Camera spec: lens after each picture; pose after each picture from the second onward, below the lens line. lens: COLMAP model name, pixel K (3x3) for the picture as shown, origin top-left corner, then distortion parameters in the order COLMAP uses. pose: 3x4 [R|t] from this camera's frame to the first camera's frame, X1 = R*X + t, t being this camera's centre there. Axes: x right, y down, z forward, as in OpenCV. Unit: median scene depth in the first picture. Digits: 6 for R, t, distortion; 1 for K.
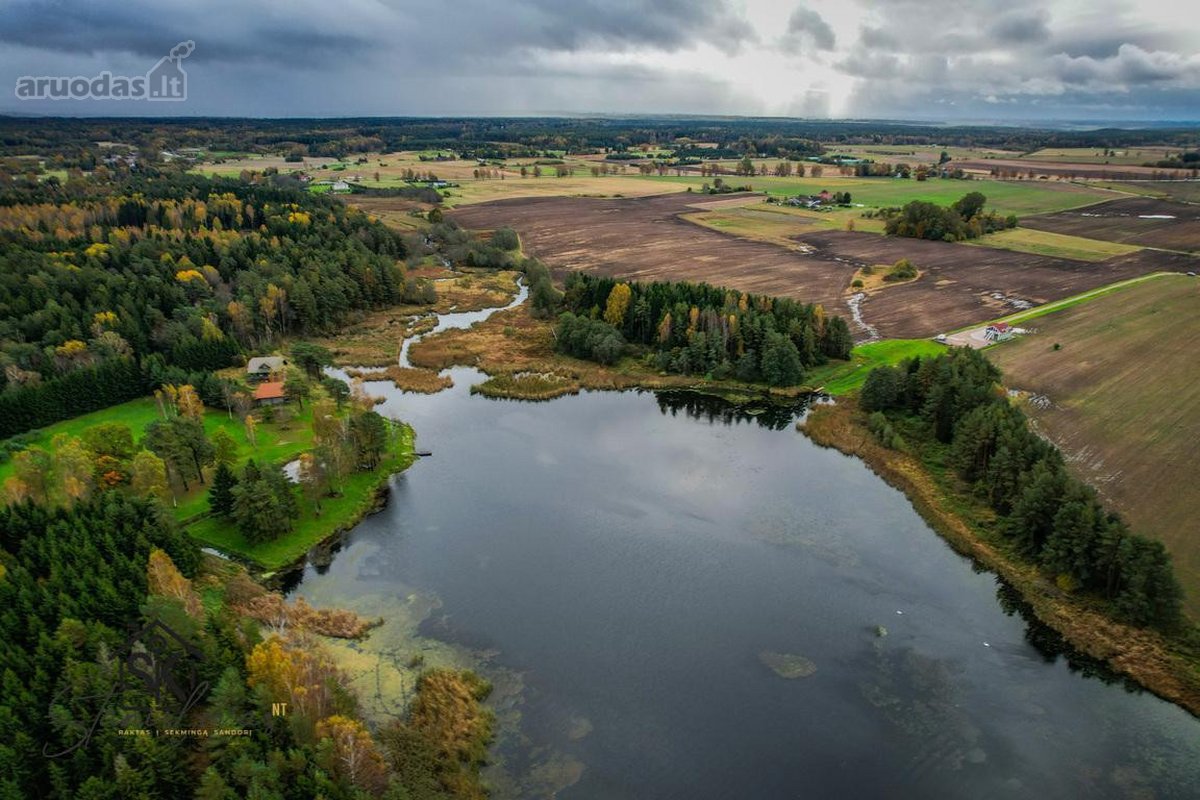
lens RADIAL K [[769.5, 0, 617.6], [0, 769.5, 417.7], [0, 0, 1]] dist [-0.074018, 0.067774]
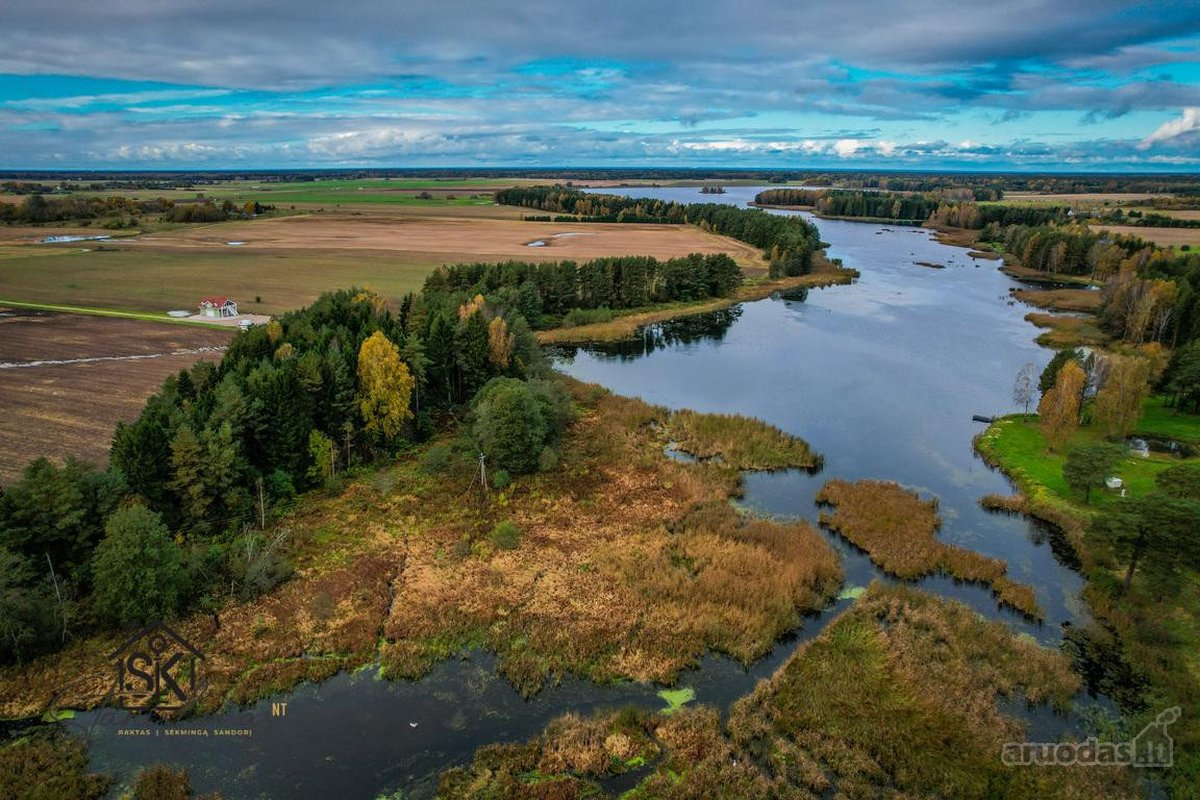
lens RADIAL K [[769.5, 0, 601.9], [0, 769.5, 394.5], [0, 0, 1]] dist [-0.074018, 0.067774]
pose [[-0.579773, -0.247432, 0.776299, -0.187903], [0.304428, 0.817987, 0.488078, -0.142399], [-0.755769, 0.519302, -0.398922, 0.482209]]
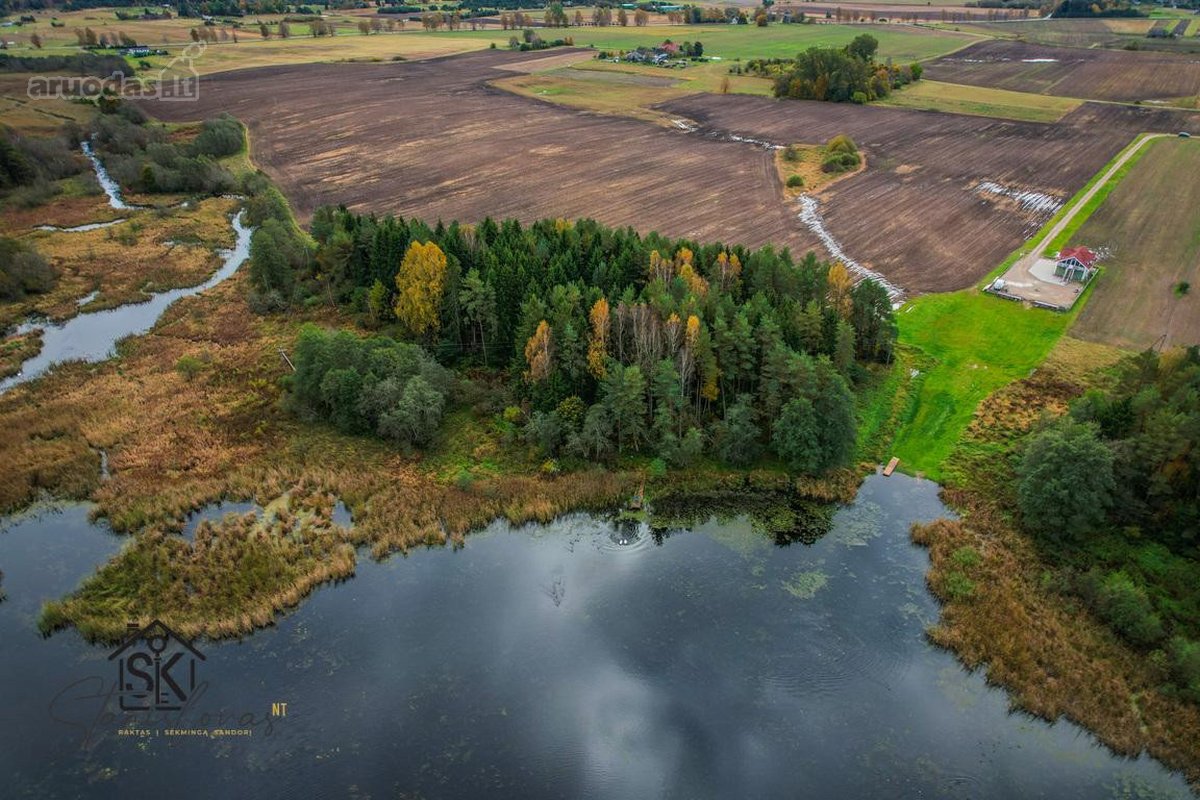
lens RADIAL K [[769.5, 0, 616.4], [0, 769.5, 390.8], [0, 0, 1]] dist [-0.074018, 0.067774]
pose [[0.966847, -0.130463, 0.219515, 0.001979], [0.100724, 0.984780, 0.141644, -0.061449], [-0.234653, -0.114838, 0.965272, 0.224201]]
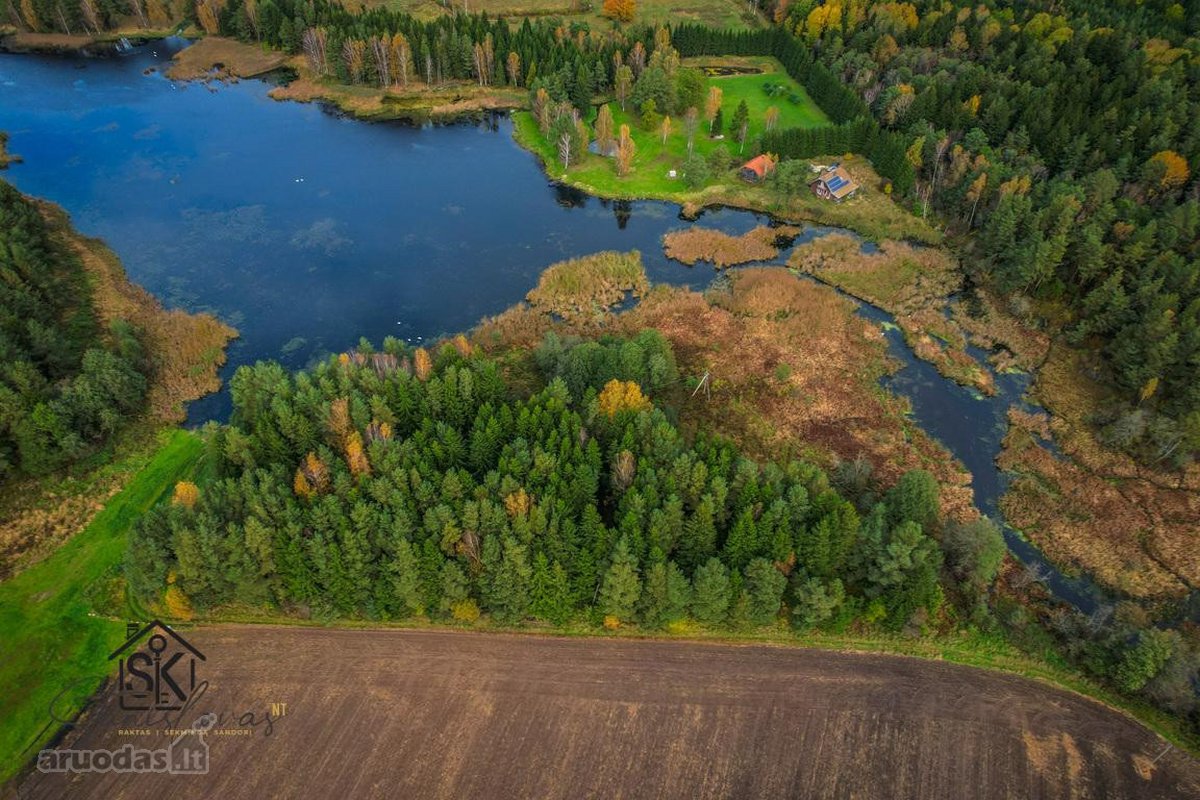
lens RADIAL K [[769.5, 0, 611.0], [0, 769.5, 394.9], [0, 0, 1]] dist [-0.074018, 0.067774]
pose [[-0.814374, 0.376723, -0.441447, 0.095082], [-0.238884, 0.475632, 0.846586, -0.246052], [0.528895, 0.794892, -0.297349, 0.501110]]
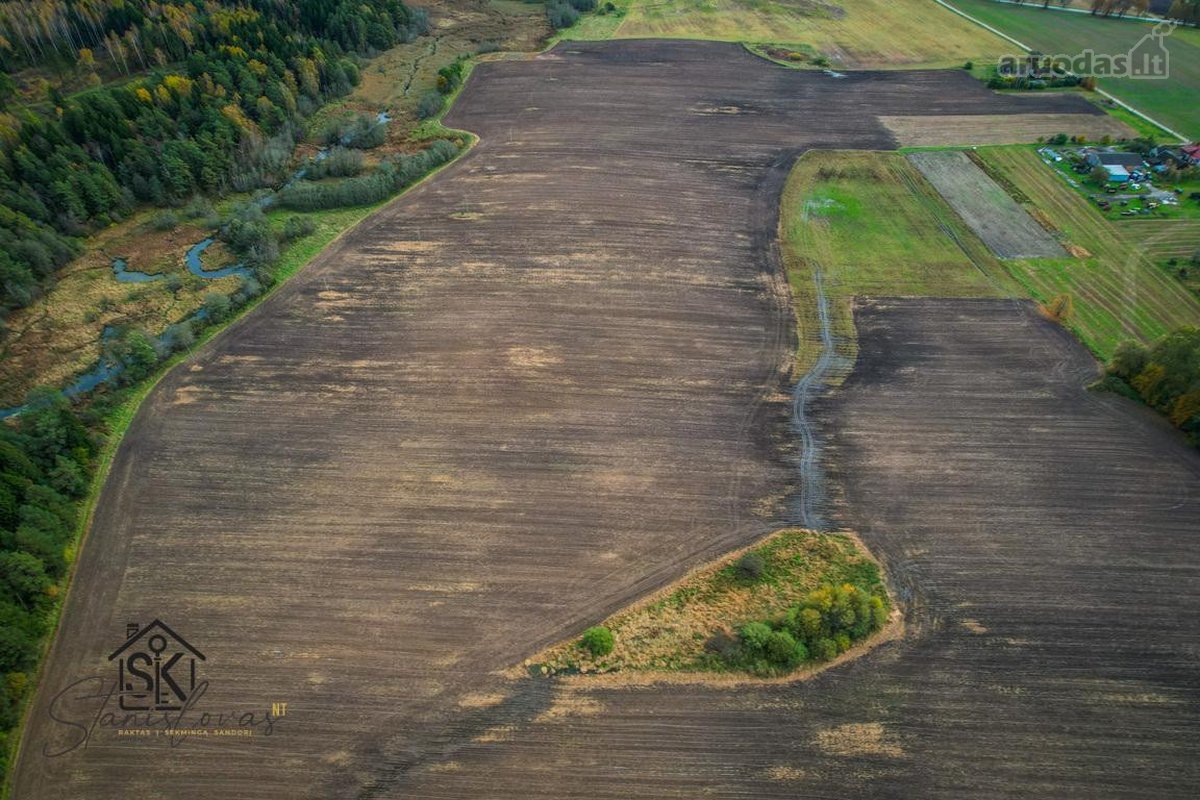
lens RADIAL K [[769.5, 0, 609.6], [0, 769.5, 408.3], [0, 0, 1]] dist [-0.074018, 0.067774]
pose [[0.803718, 0.390030, -0.449347, 0.257123], [-0.229454, 0.899947, 0.370738, -0.245109], [0.548988, -0.194865, 0.812798, 0.405749]]
